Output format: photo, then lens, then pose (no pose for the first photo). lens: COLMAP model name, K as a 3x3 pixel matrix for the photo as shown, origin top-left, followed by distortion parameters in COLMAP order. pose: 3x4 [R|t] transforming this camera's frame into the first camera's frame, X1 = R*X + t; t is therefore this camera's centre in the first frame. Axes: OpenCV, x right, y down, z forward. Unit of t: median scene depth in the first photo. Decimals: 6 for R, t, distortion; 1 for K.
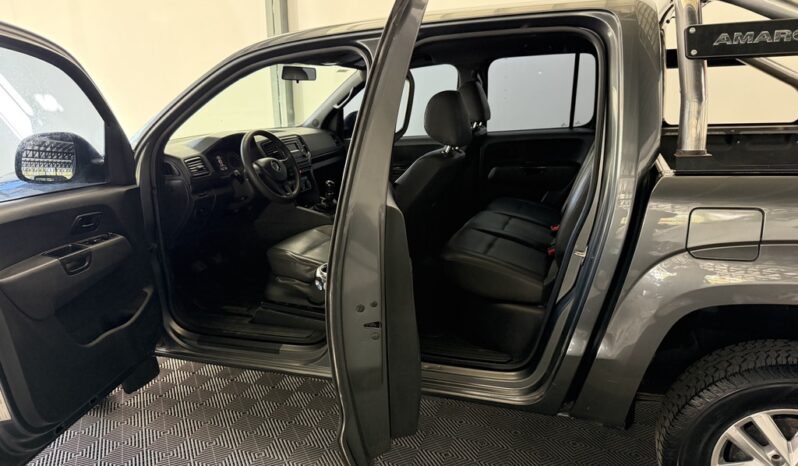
lens RADIAL K [[547.4, 0, 399.0], [0, 547.4, 233.0], [0, 0, 1]] dist [0.026521, 0.000164]
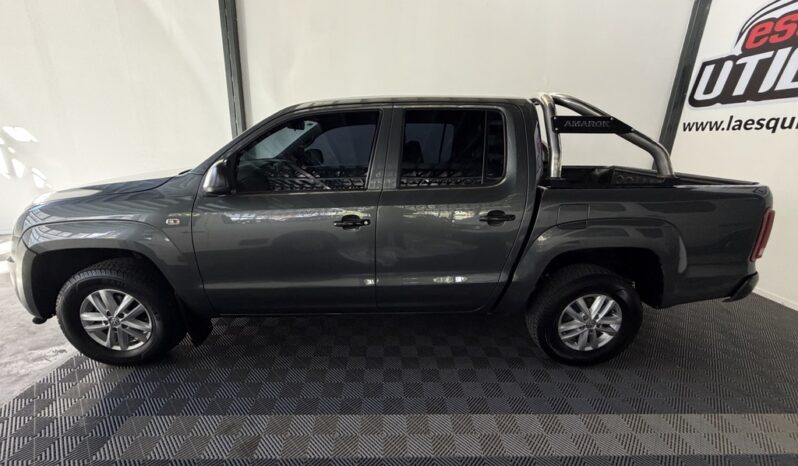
lens RADIAL K [[308.7, 0, 399.0], [0, 308.7, 233.0], [0, 0, 1]] dist [0.000182, -0.000044]
pose [[0.934226, -0.057768, 0.351974, -0.424165], [0.044497, 0.997964, 0.045687, -0.018055], [-0.353896, -0.027021, 0.934894, 0.120436]]
